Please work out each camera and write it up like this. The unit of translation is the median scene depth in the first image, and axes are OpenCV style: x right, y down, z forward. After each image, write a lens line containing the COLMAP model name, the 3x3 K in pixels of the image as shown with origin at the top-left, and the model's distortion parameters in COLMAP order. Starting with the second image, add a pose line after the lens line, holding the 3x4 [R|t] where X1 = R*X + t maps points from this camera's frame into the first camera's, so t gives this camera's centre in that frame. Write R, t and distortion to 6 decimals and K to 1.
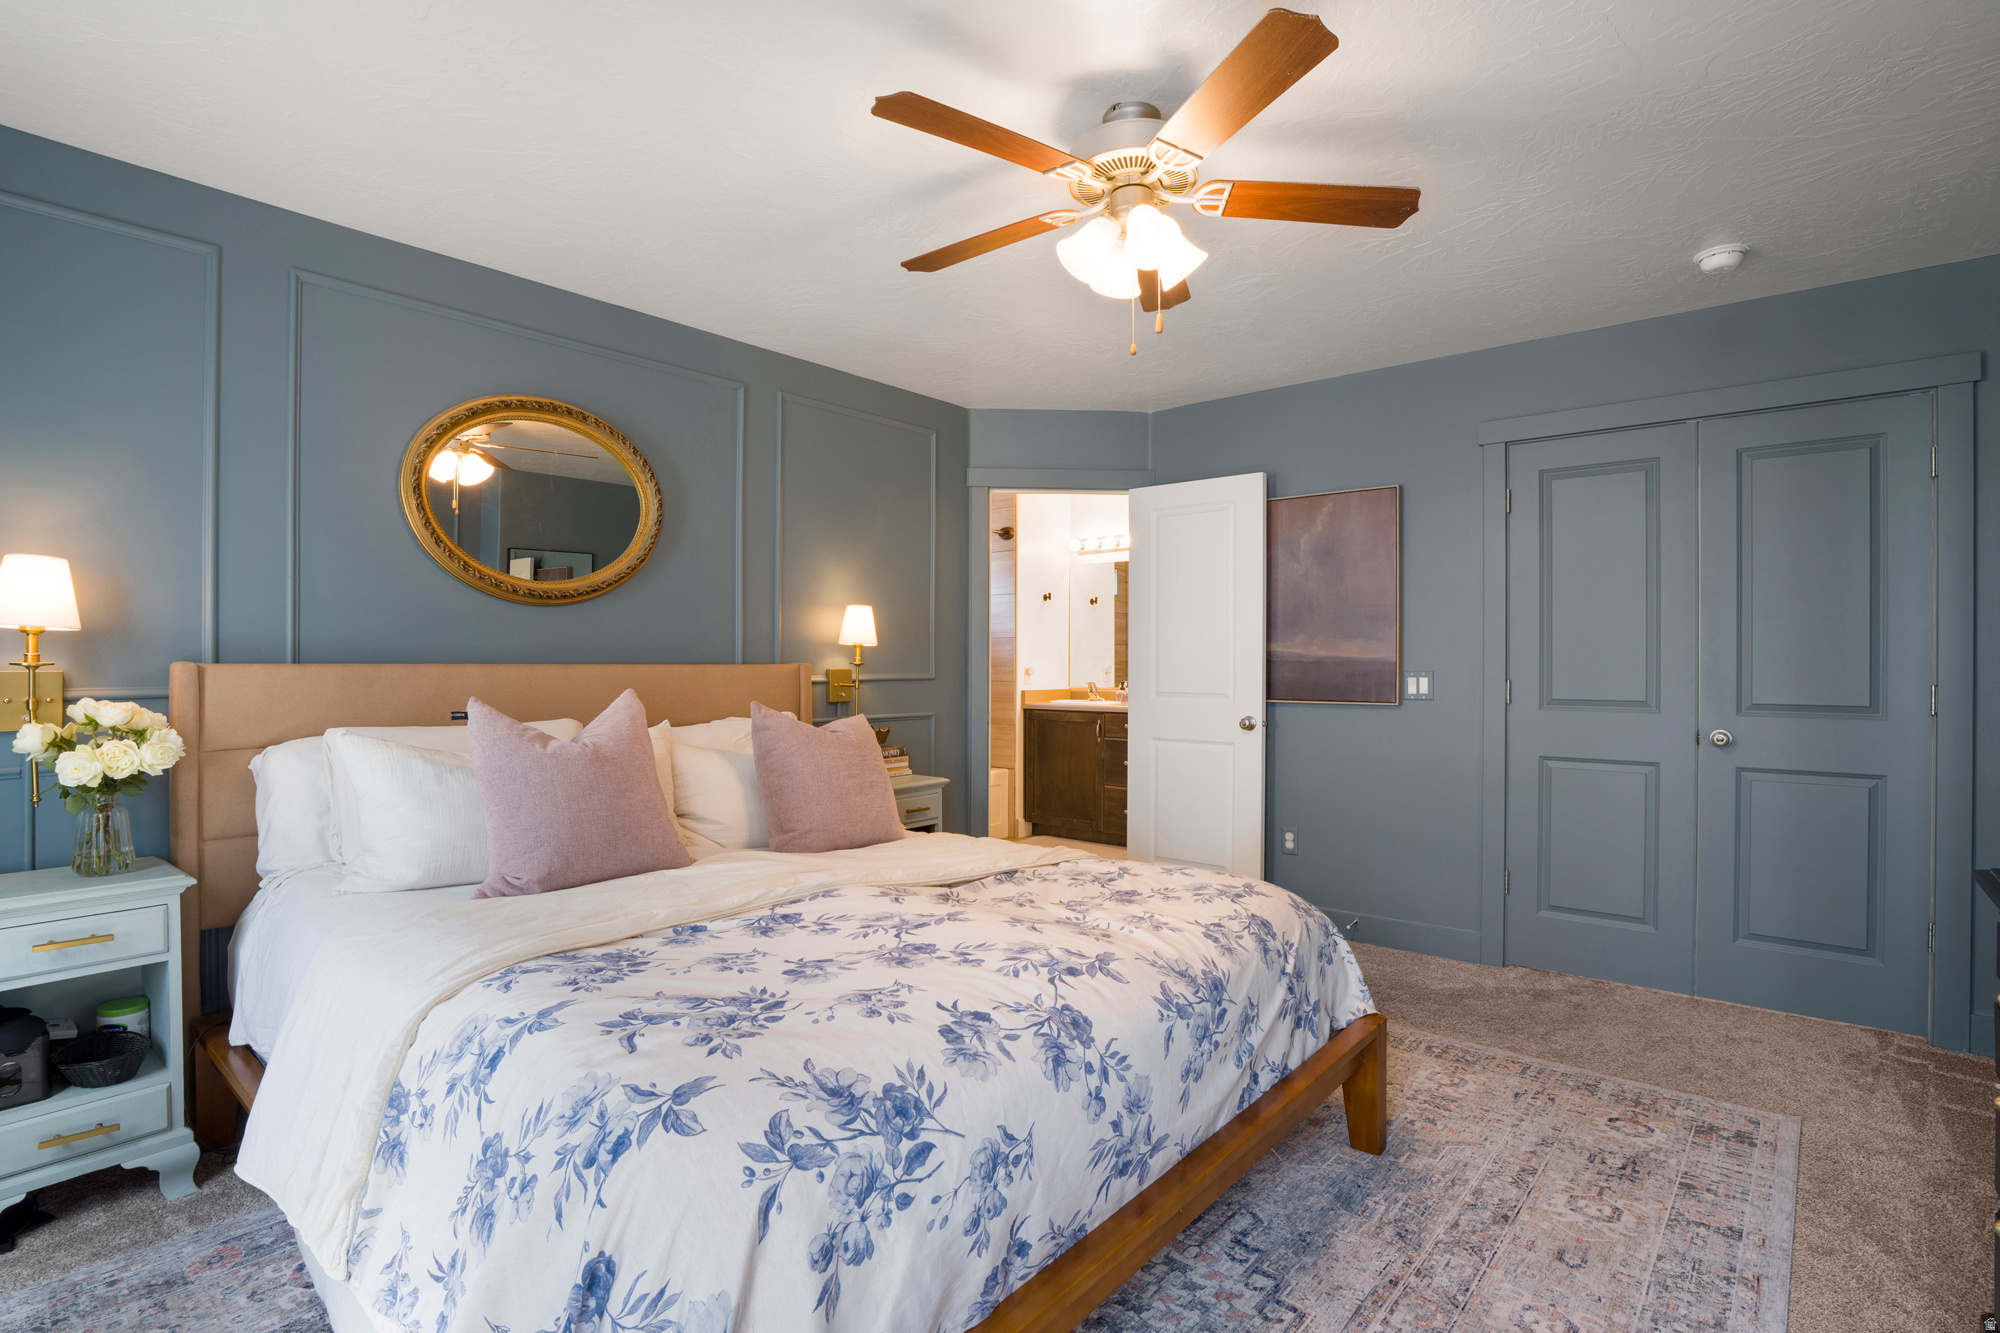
lens RADIAL K [[990.7, 0, 998.2], [0, 990.7, 664.2], [0, 0, 1]] dist [-0.002610, -0.000040]
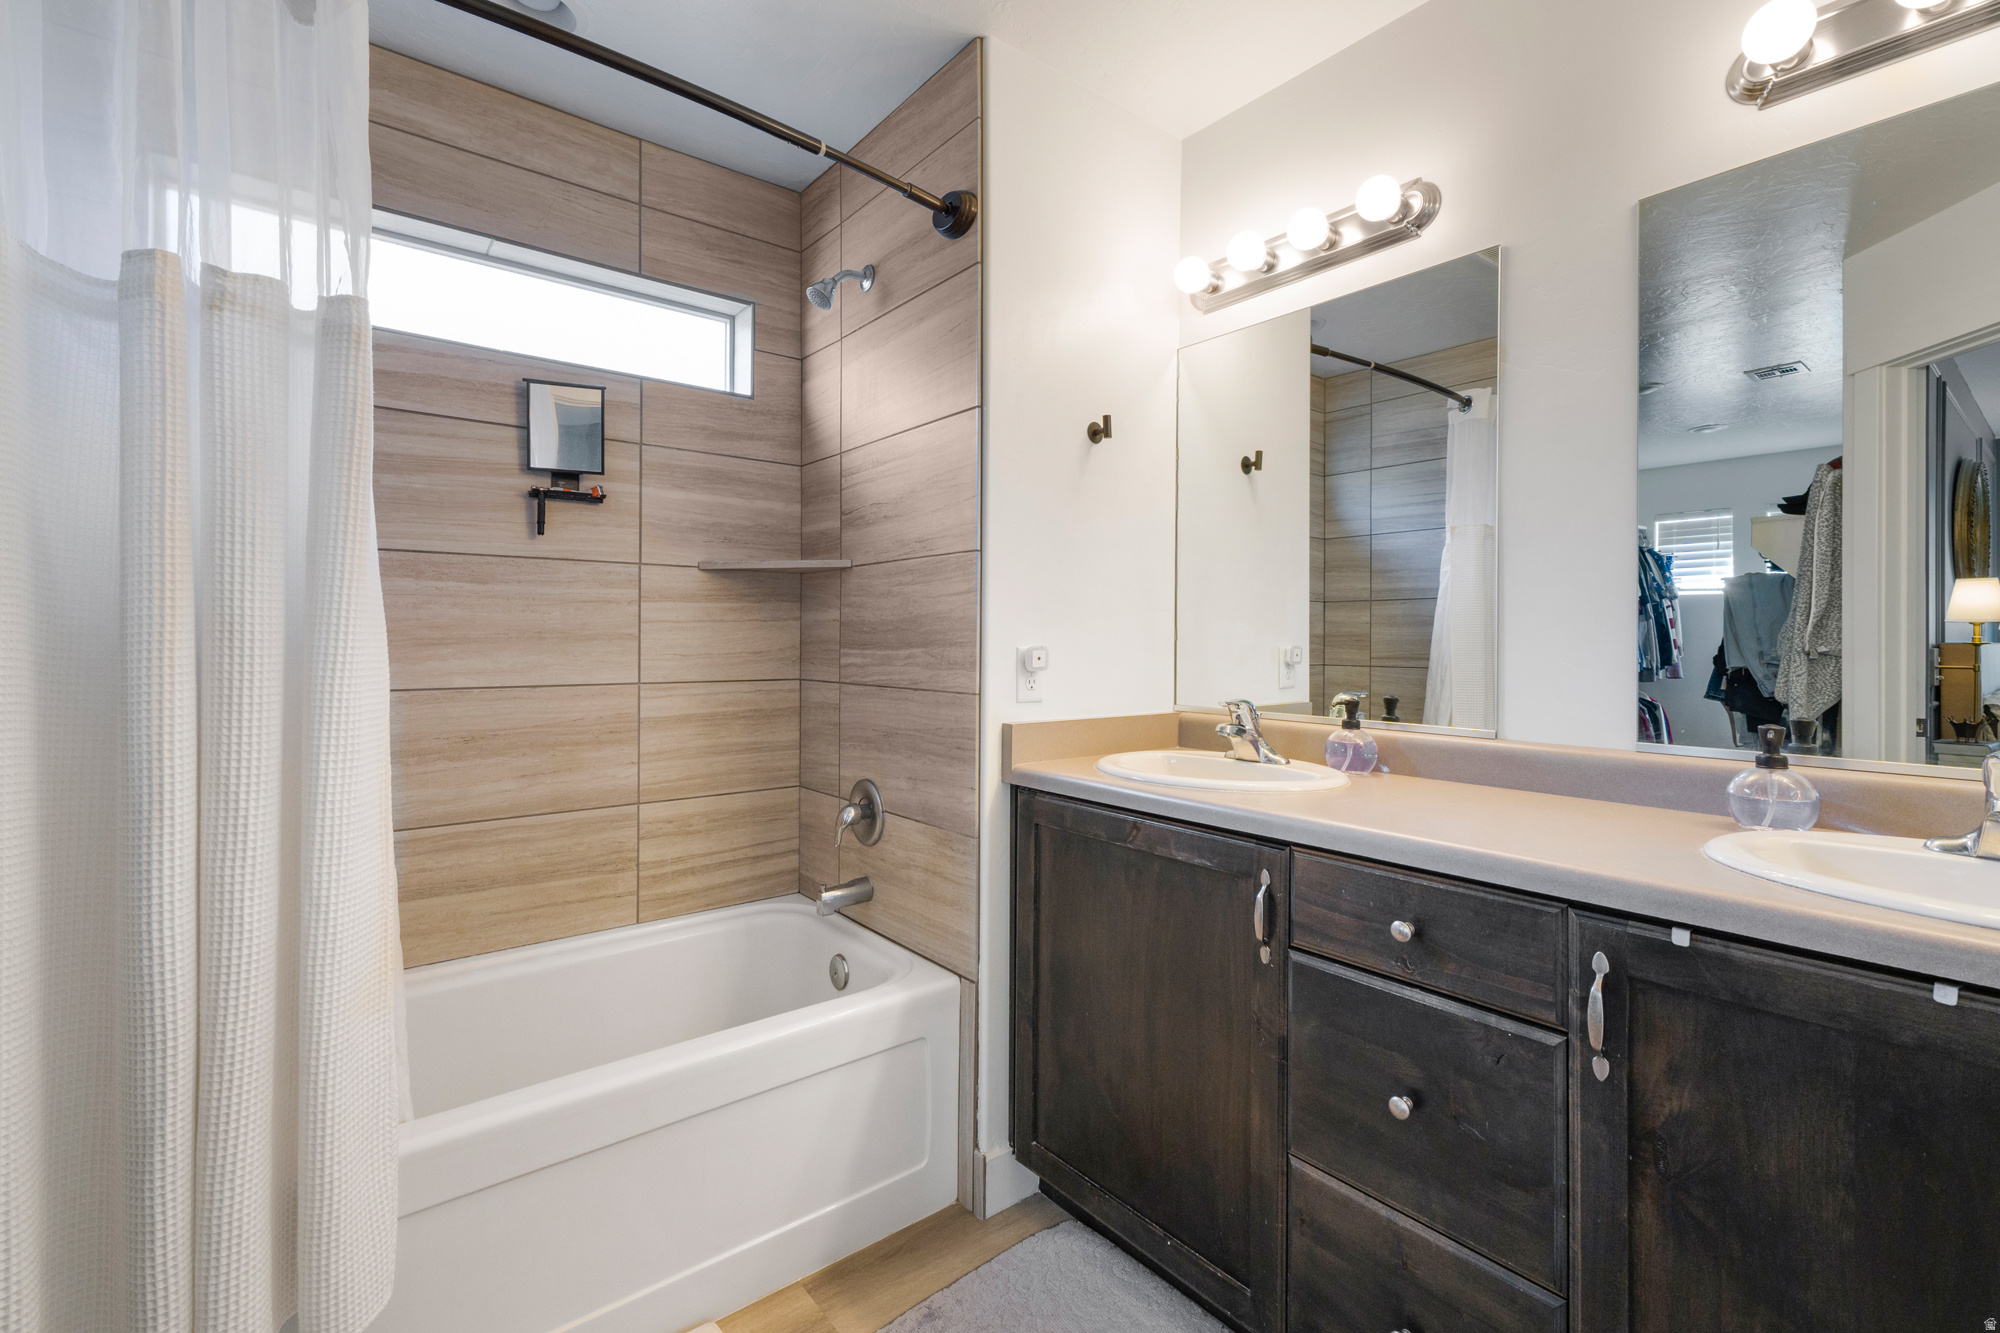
lens RADIAL K [[878.0, 0, 1008.5], [0, 878.0, 653.7], [0, 0, 1]] dist [-0.034288, -0.000162]
pose [[0.981105, -0.009770, -0.193230, 0.077367], [0.009615, 0.999952, -0.001737, 0.005584], [0.193238, -0.000153, 0.981152, 0.738820]]
